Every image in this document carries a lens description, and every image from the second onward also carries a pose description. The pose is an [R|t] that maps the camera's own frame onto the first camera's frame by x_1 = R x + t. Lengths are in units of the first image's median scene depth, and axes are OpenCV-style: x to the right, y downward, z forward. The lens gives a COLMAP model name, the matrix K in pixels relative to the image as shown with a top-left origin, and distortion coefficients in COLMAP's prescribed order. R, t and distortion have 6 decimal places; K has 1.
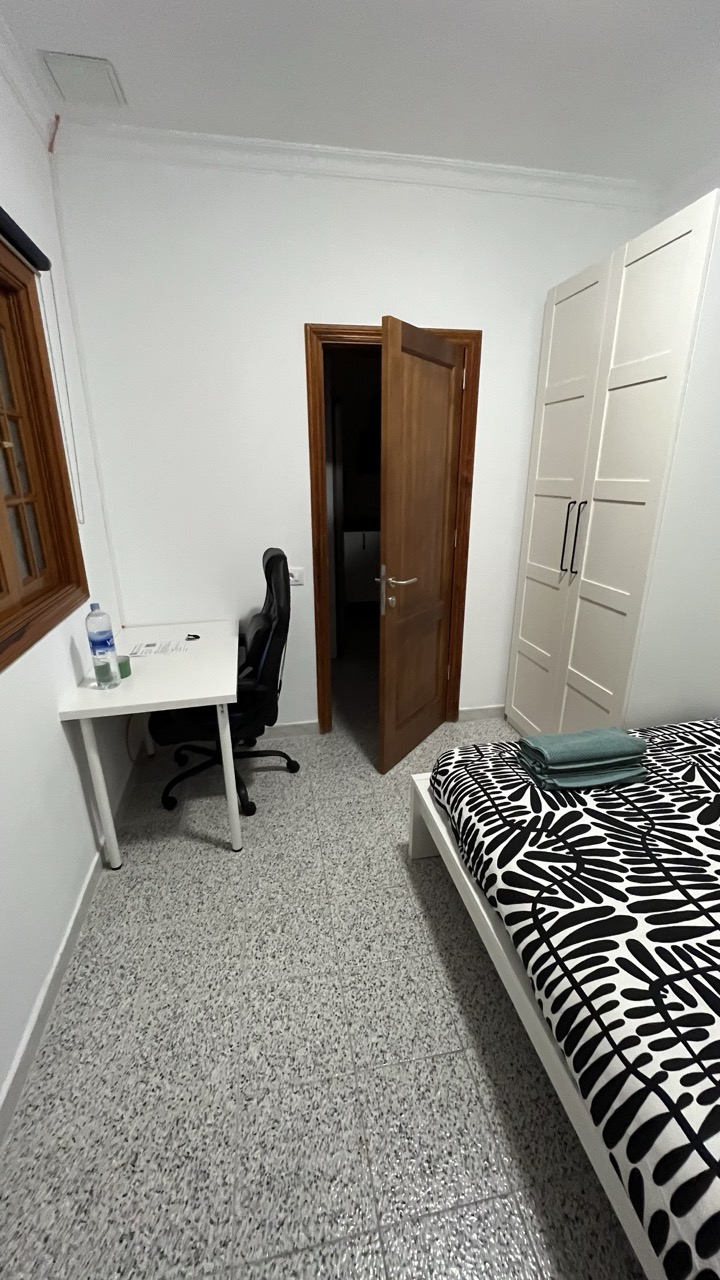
lens RADIAL K [[525.4, 0, 364.7], [0, 525.4, 644.4], [0, 0, 1]] dist [-0.002353, -0.000168]
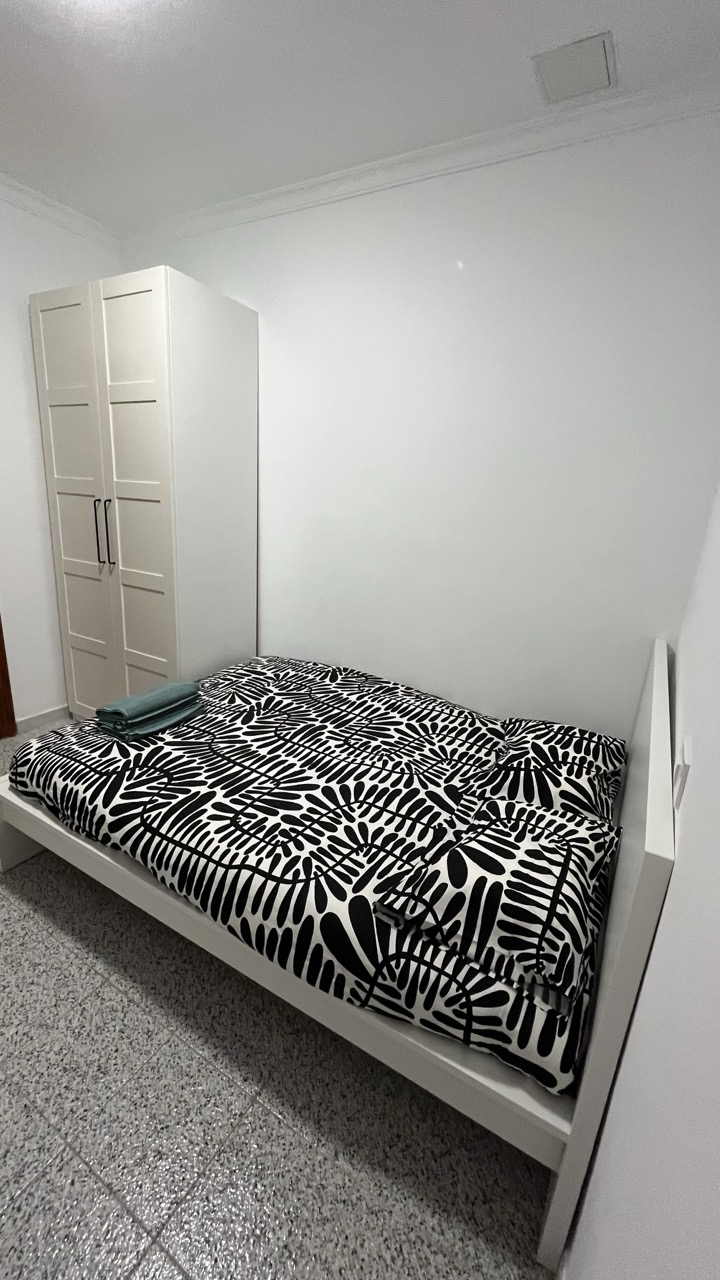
lens RADIAL K [[525.4, 0, 364.7], [0, 525.4, 644.4], [0, 0, 1]] dist [-0.002353, -0.000168]
pose [[0.669352, -0.172127, 0.722731, -0.130126], [0.179853, 0.981398, 0.067161, 0.089732], [-0.720847, 0.085031, 0.687859, -0.232187]]
